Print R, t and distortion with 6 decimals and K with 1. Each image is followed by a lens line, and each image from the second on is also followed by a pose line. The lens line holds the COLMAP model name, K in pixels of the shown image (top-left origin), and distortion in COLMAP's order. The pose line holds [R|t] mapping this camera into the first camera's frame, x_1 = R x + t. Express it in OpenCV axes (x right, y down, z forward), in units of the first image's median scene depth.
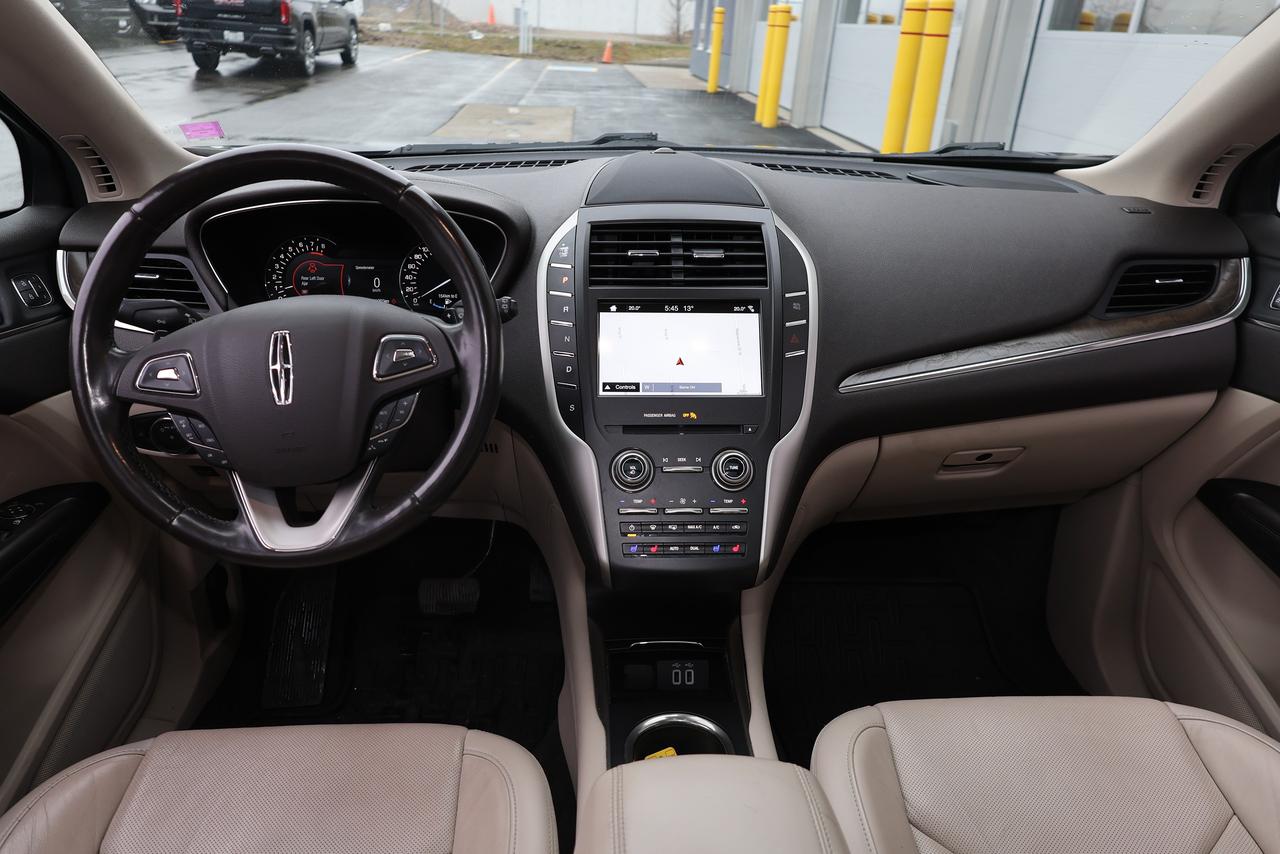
lens RADIAL K [[906.3, 0, 647.3], [0, 906.3, 427.1], [0, 0, 1]] dist [-0.002299, 0.015308]
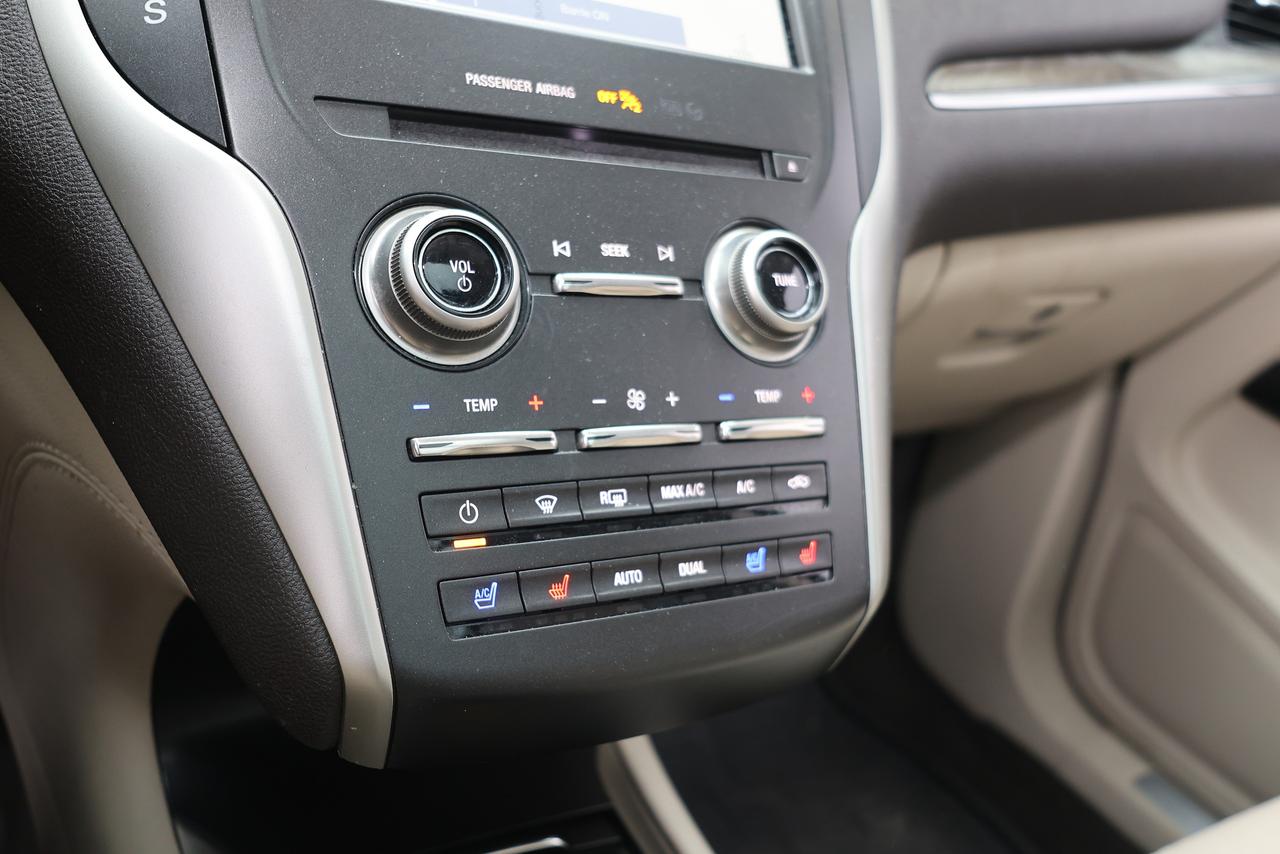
lens RADIAL K [[1044.7, 0, 632.7], [0, 1044.7, 425.2], [0, 0, 1]] dist [0.012849, -0.005844]
pose [[0.871712, -0.037579, 0.488576, -0.106988], [0.020042, 0.998955, 0.041076, 0.071784], [-0.489609, -0.026014, 0.871554, 0.682250]]
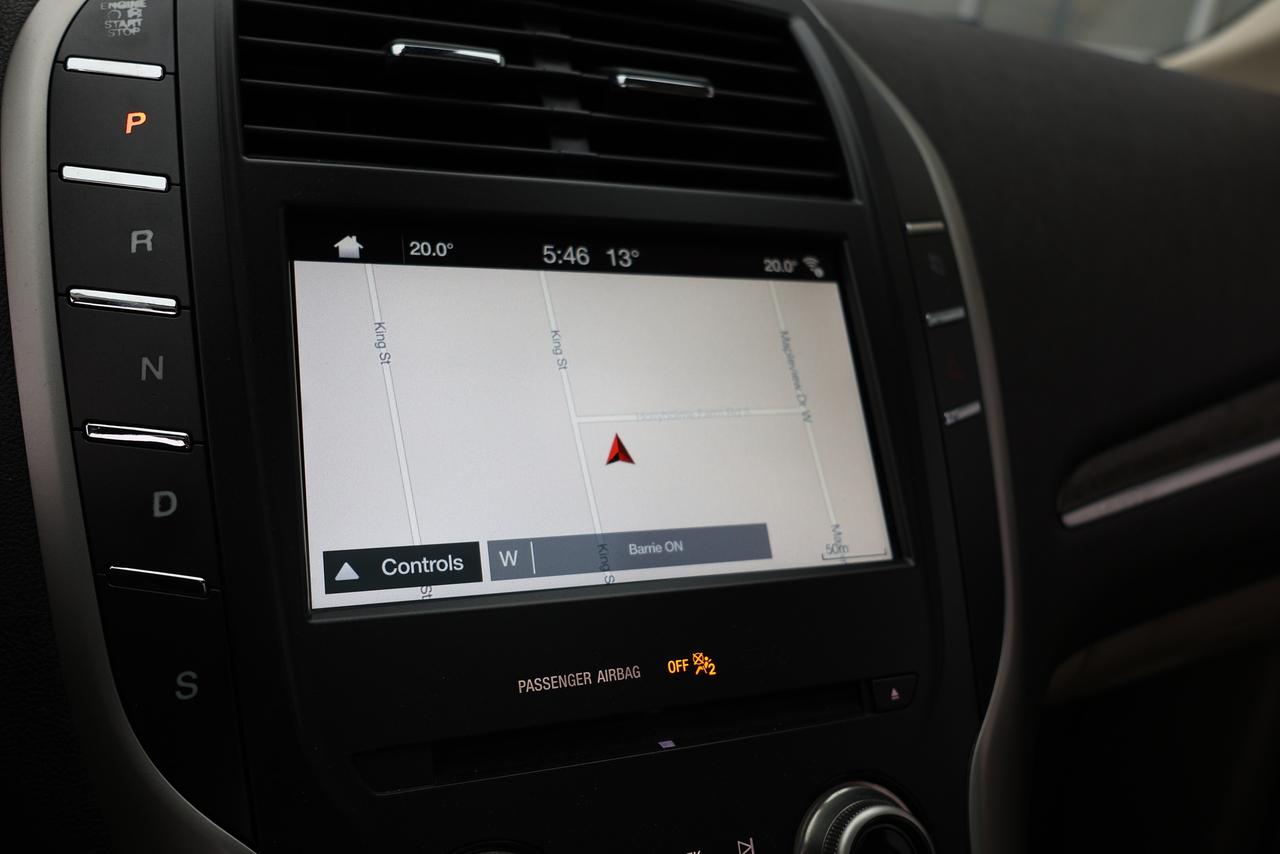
lens RADIAL K [[1044.7, 0, 630.3], [0, 1044.7, 424.7], [0, 0, 1]] dist [0.012849, -0.005844]
pose [[0.932455, -0.023258, 0.360537, -0.070256], [0.039144, 0.998555, -0.036820, -0.067226], [-0.359160, 0.048445, 0.932018, 0.698275]]
